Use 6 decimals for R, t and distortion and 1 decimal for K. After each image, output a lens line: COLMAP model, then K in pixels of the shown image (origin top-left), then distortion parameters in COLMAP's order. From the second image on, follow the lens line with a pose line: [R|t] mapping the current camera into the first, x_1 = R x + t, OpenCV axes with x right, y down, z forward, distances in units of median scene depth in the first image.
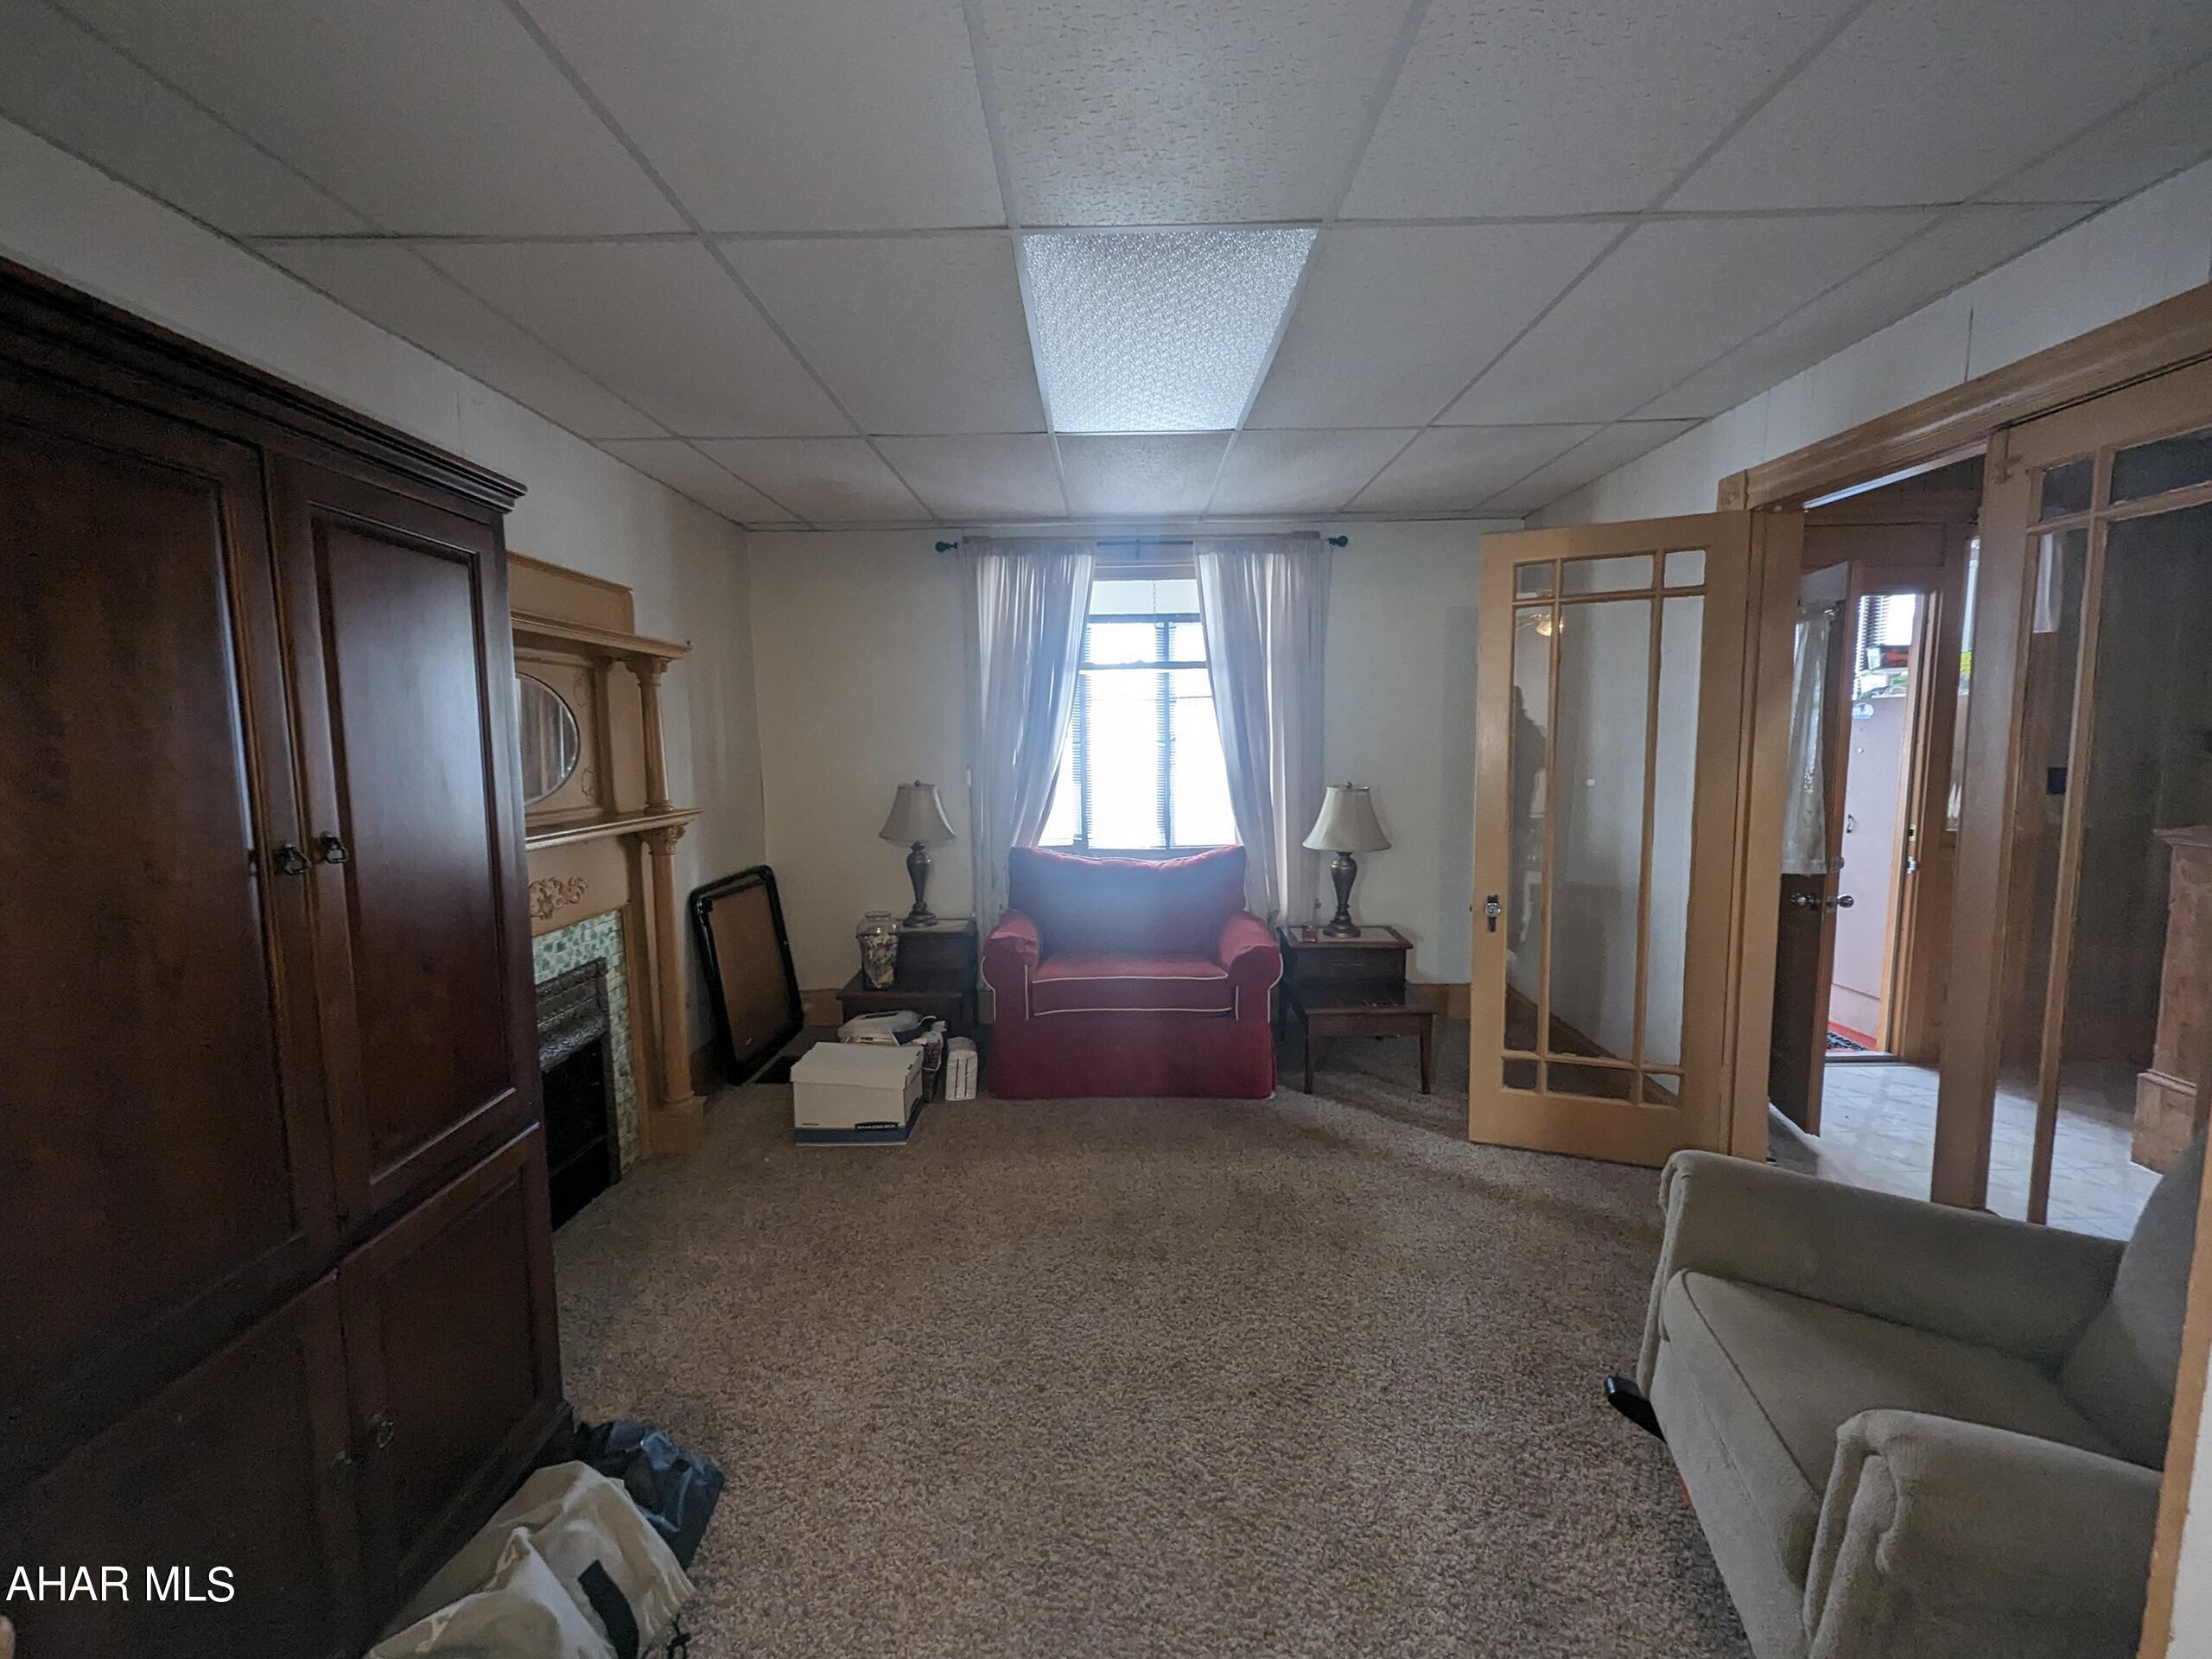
lens RADIAL K [[919.8, 0, 1106.0], [0, 919.8, 829.5], [0, 0, 1]] dist [-0.001450, -0.000177]
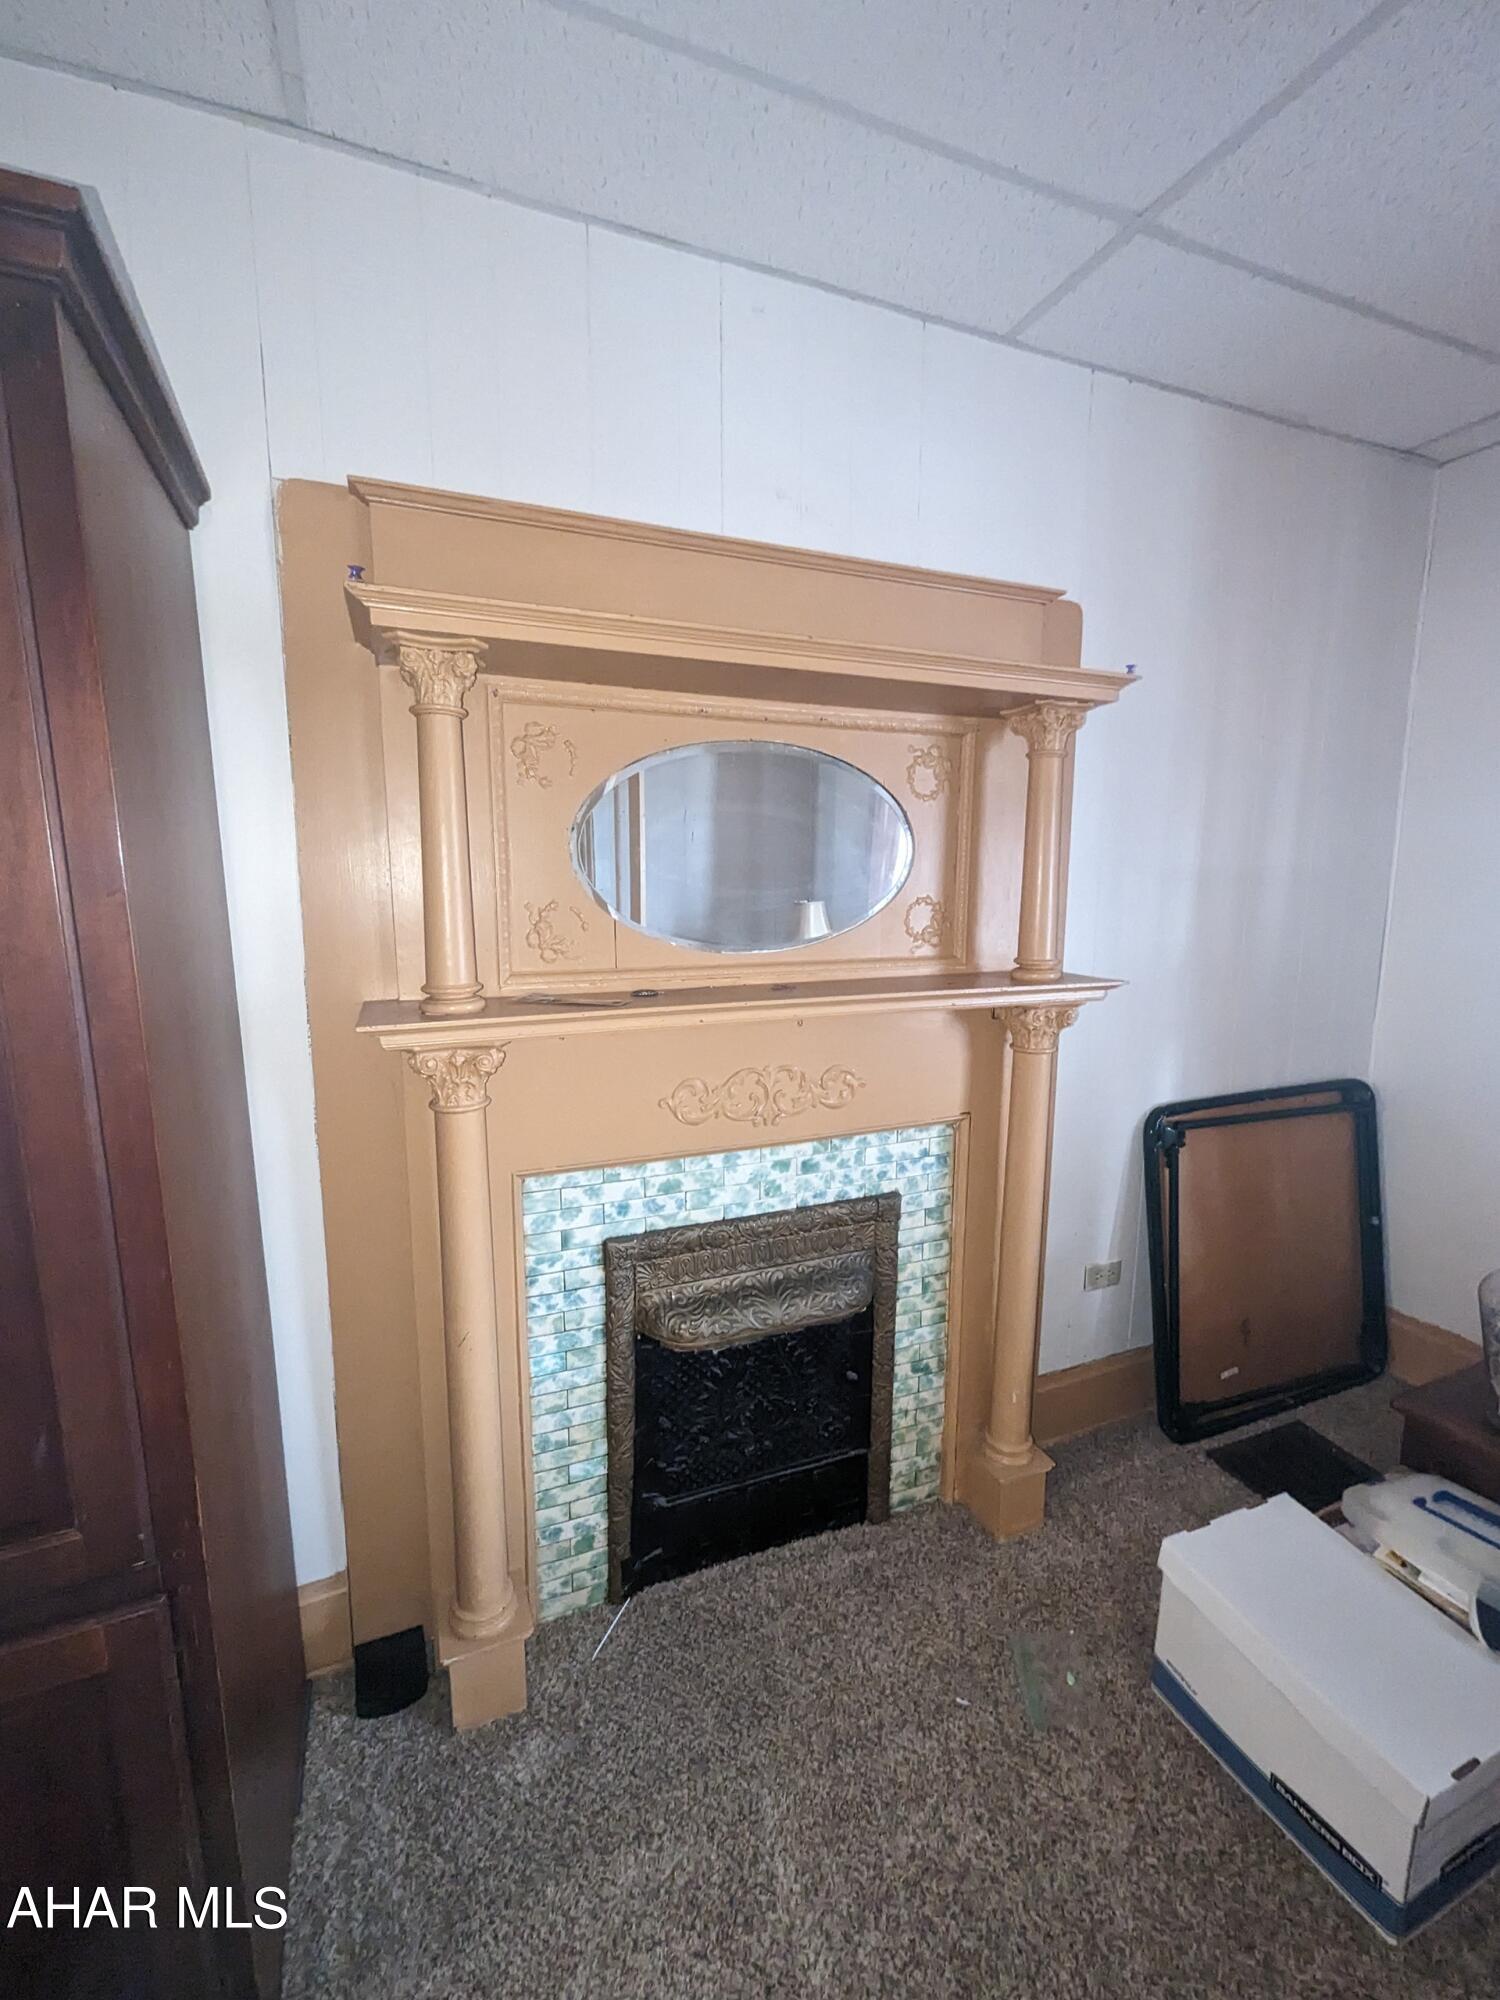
lens RADIAL K [[831.7, 0, 722.5], [0, 831.7, 1000.4], [0, 0, 1]] dist [-0.001450, -0.000177]
pose [[0.375983, 0.155982, -0.913404, -0.081093], [-0.099565, 0.986824, 0.127536, -0.054926], [0.921262, 0.042992, 0.386559, 0.641900]]
